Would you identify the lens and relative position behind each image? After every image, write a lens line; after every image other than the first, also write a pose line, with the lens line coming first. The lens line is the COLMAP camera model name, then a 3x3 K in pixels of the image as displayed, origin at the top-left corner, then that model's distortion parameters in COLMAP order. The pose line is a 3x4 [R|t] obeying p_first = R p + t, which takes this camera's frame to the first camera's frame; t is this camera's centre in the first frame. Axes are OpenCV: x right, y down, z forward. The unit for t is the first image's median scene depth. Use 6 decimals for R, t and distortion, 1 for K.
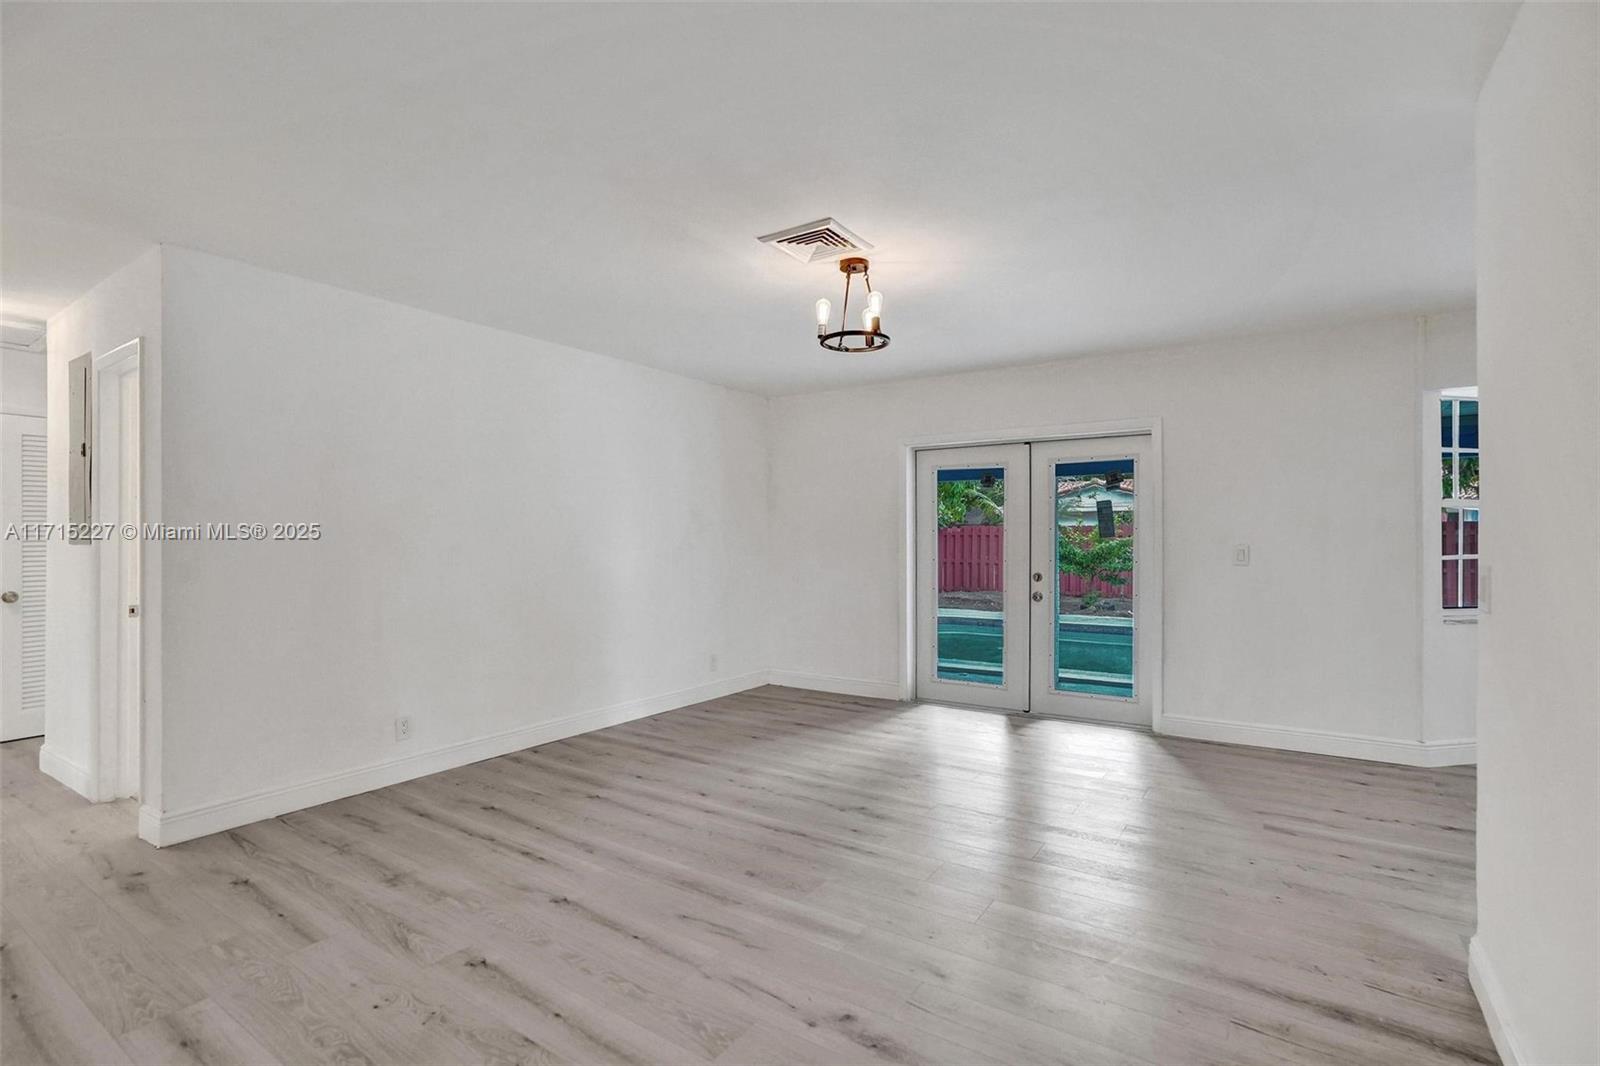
lens RADIAL K [[763.0, 0, 804.1], [0, 763.0, 535.2], [0, 0, 1]] dist [-0.050349, 0.028377]
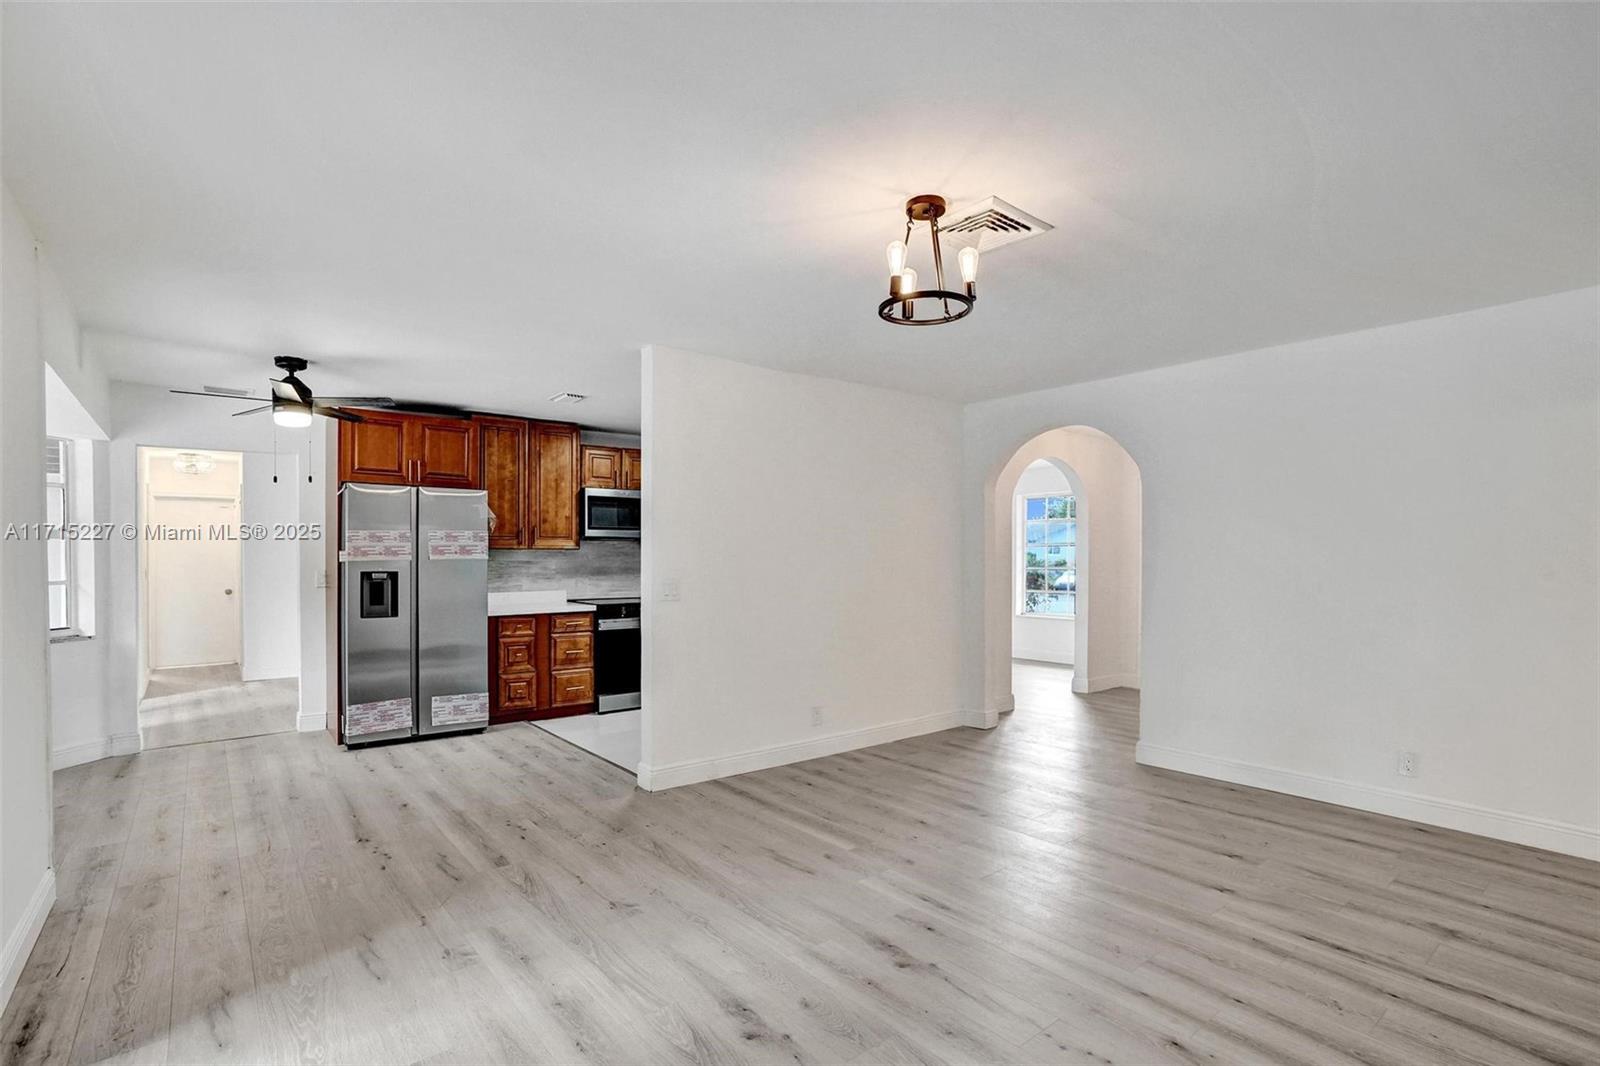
lens RADIAL K [[767.3, 0, 803.1], [0, 767.3, 559.9], [0, 0, 1]] dist [-0.054375, 0.029716]
pose [[-0.957601, 0.000024, 0.288097, -0.034976], [0.001408, 0.999988, 0.004597, -0.010612], [-0.288094, 0.004808, -0.957590, 1.764805]]
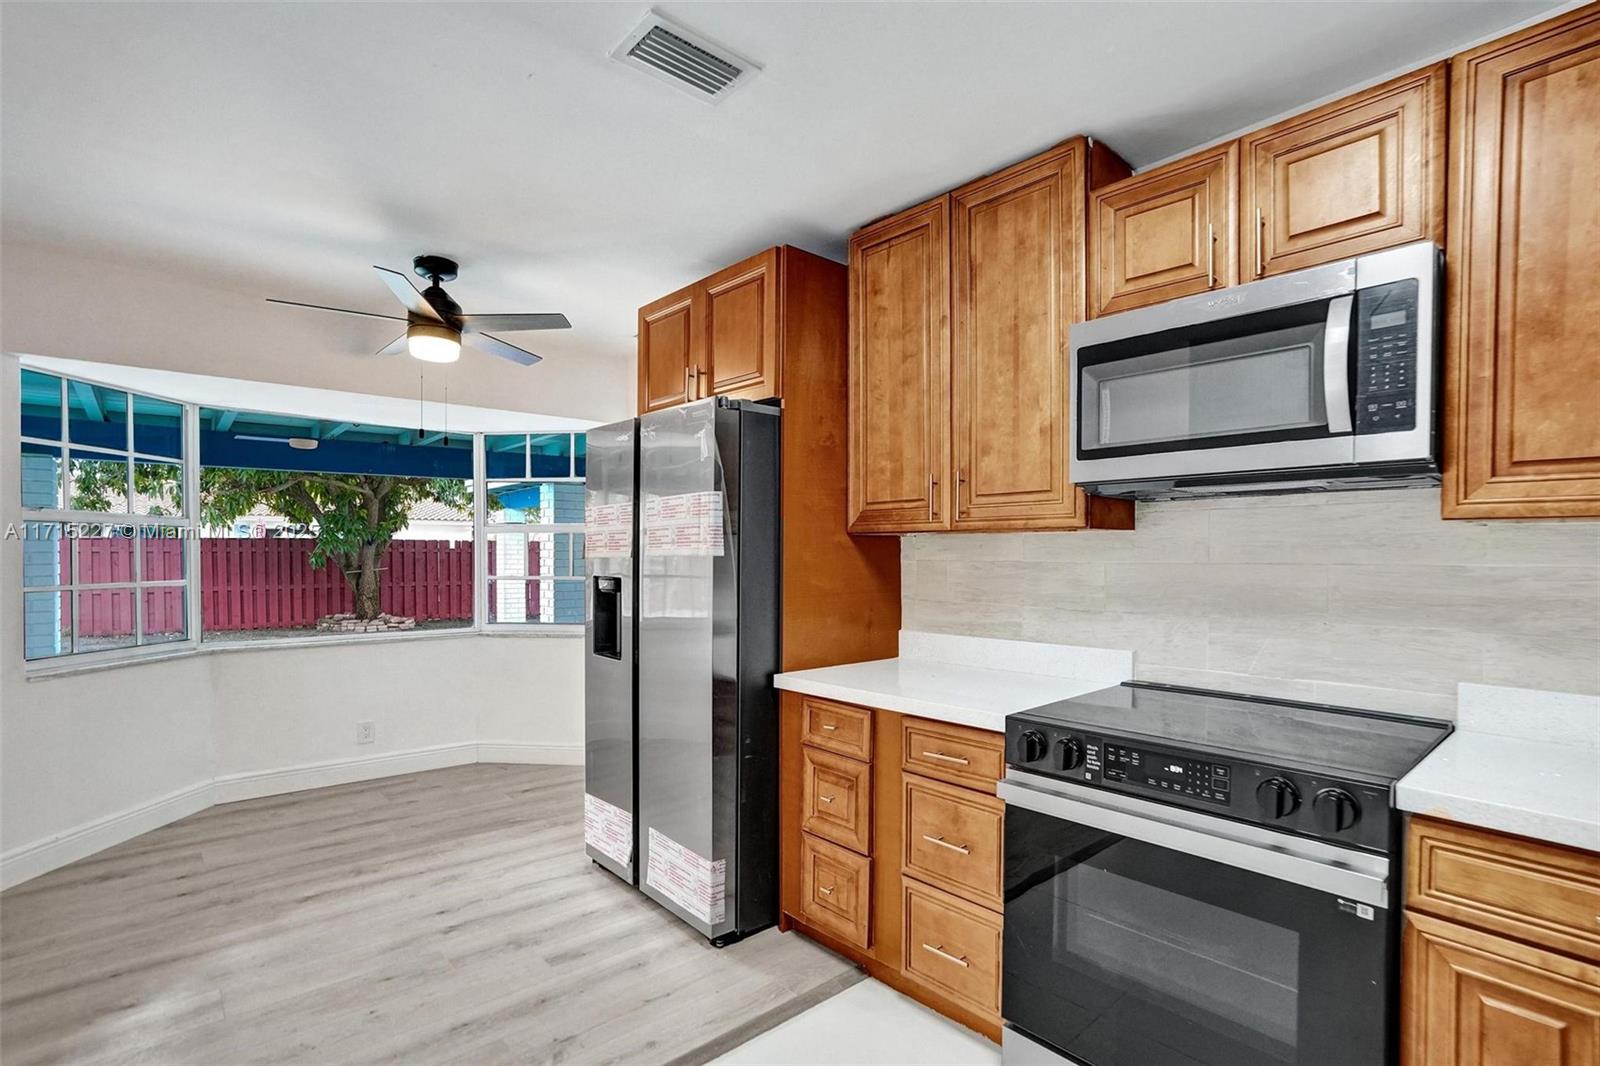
lens RADIAL K [[767.3, 0, 803.1], [0, 767.3, 559.9], [0, 0, 1]] dist [-0.054375, 0.029716]
pose [[0.246247, -0.007619, 0.969177, 0.430293], [-0.003934, 0.999953, 0.008860, -0.008024], [-0.969199, -0.005995, 0.246205, 0.111578]]
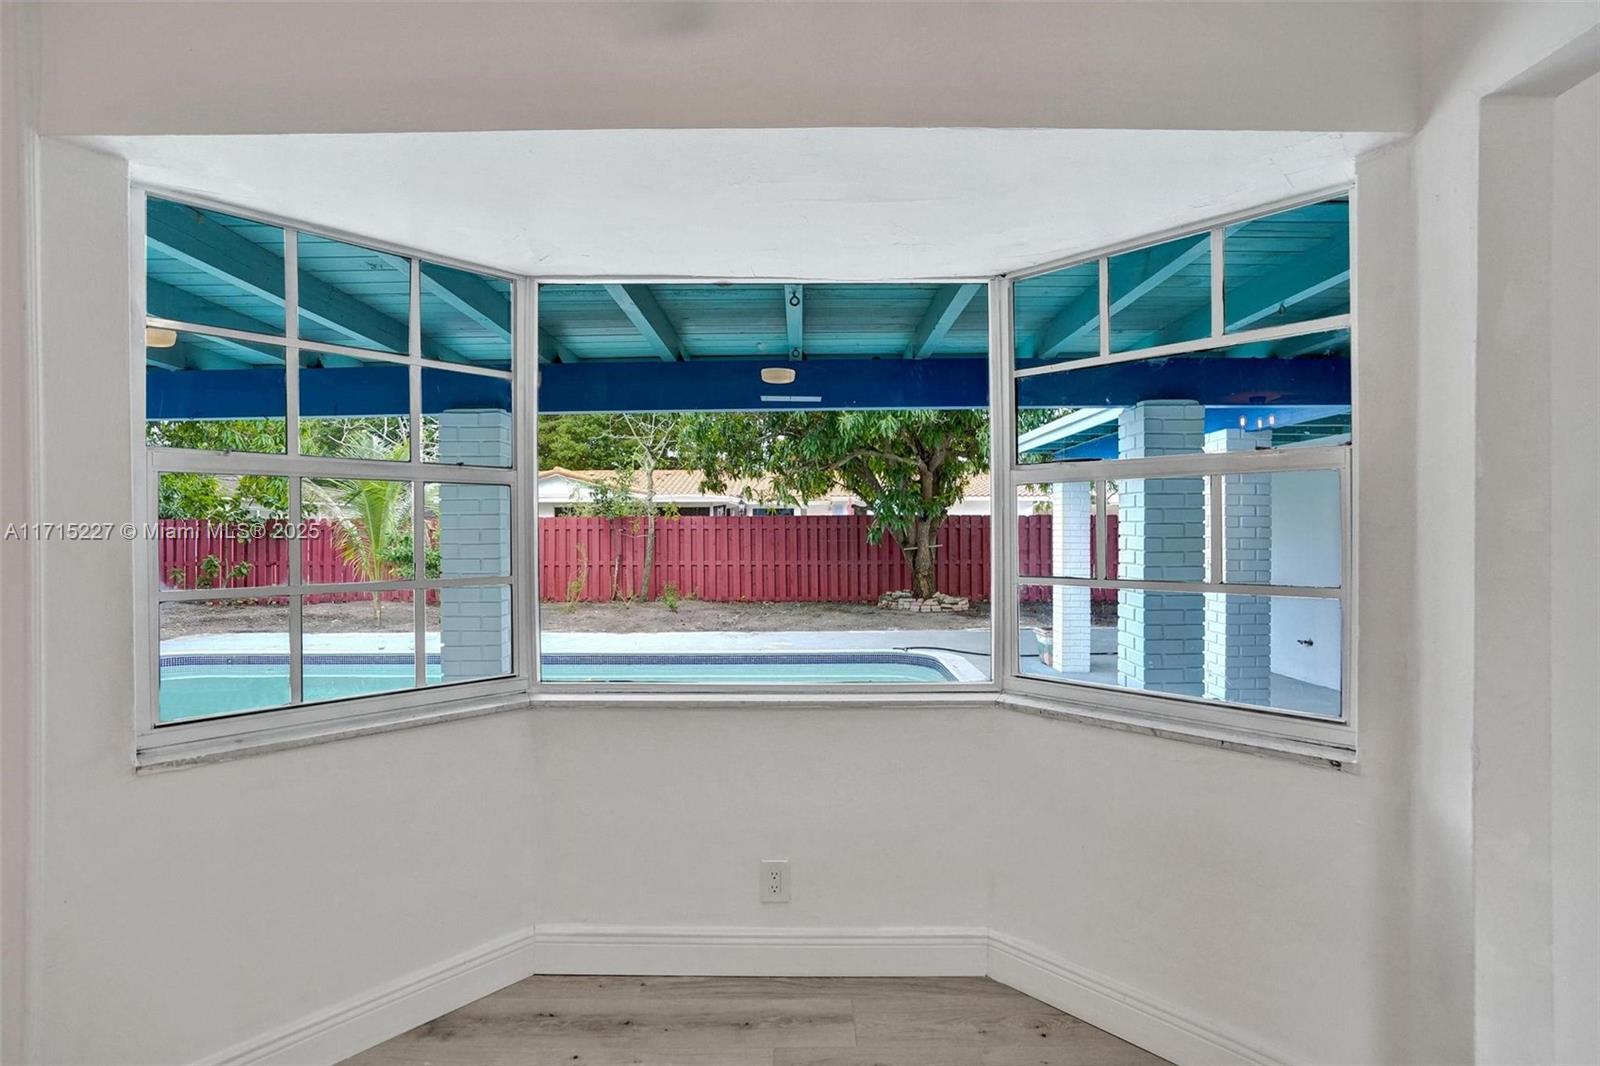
lens RADIAL K [[754.0, 0, 805.1], [0, 754.0, 531.8], [0, 0, 1]] dist [-0.054319, 0.031438]
pose [[0.818887, -0.003130, 0.573946, 1.146098], [0.000401, 0.999988, 0.004881, -0.005386], [-0.573954, -0.003766, 0.818879, 0.609928]]
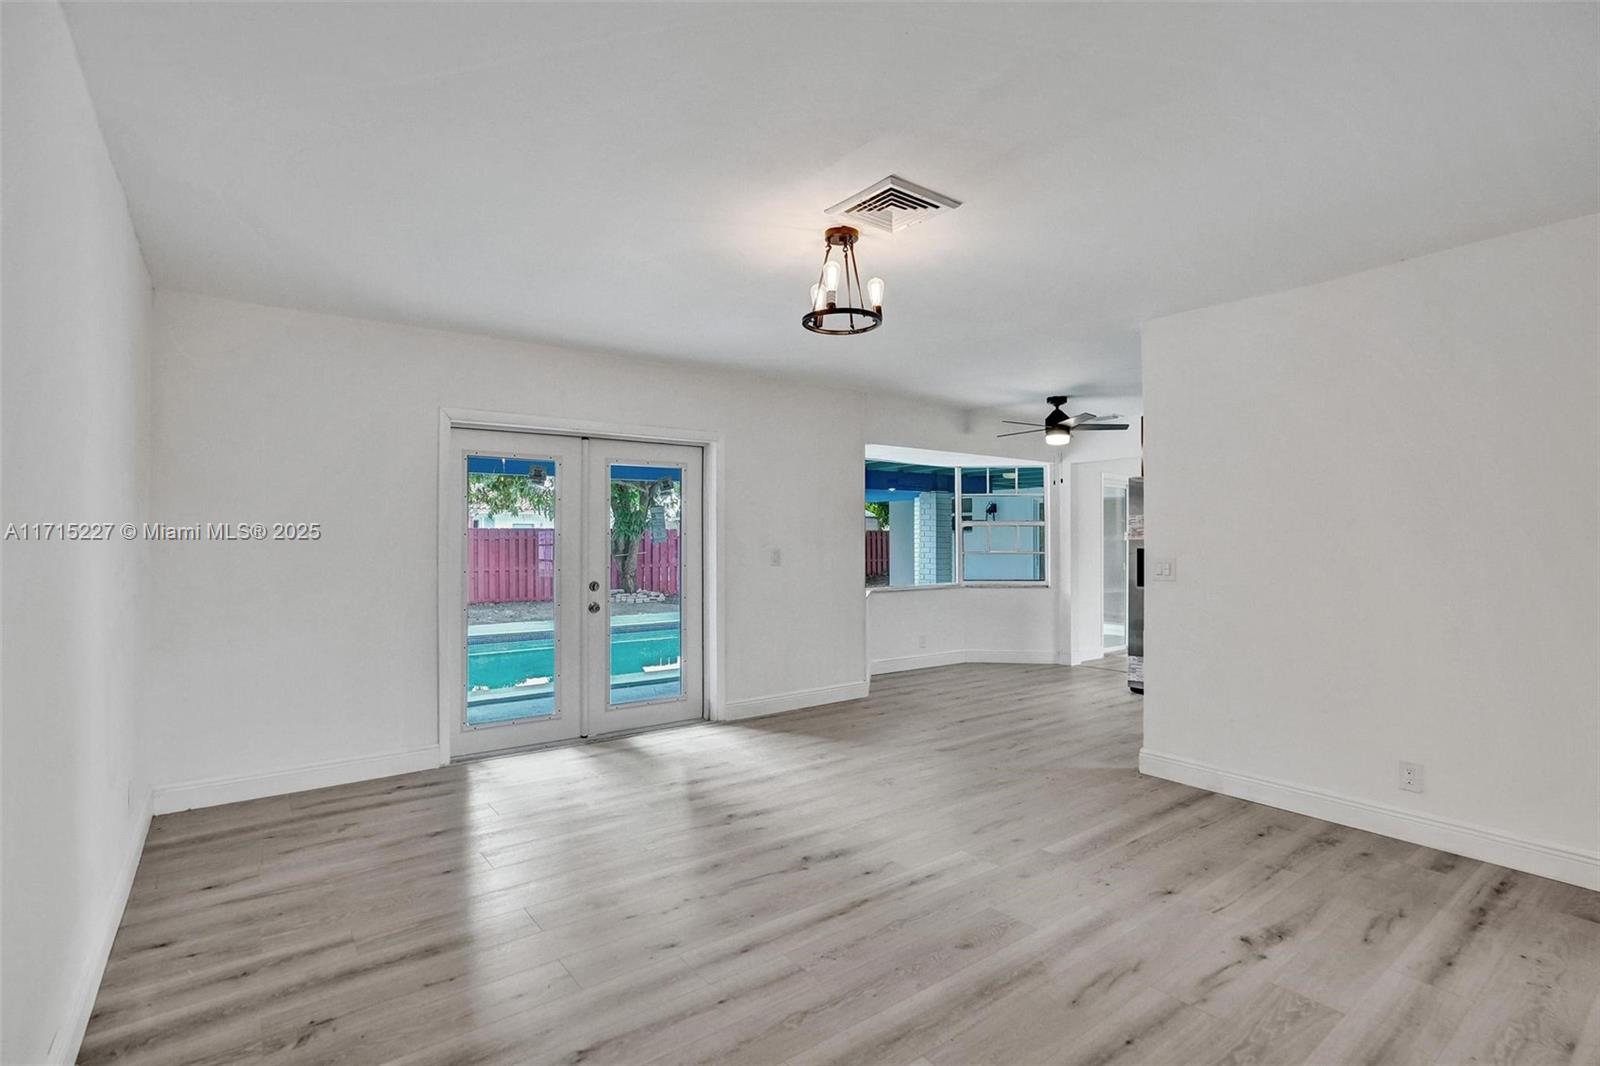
lens RADIAL K [[763.0, 0, 804.1], [0, 763.0, 535.2], [0, 0, 1]] dist [-0.050349, 0.028377]
pose [[0.315392, 0.006417, 0.948940, -0.777509], [-0.002033, 0.999979, -0.006087, -0.001537], [-0.948959, -0.000010, 0.315399, 0.765532]]
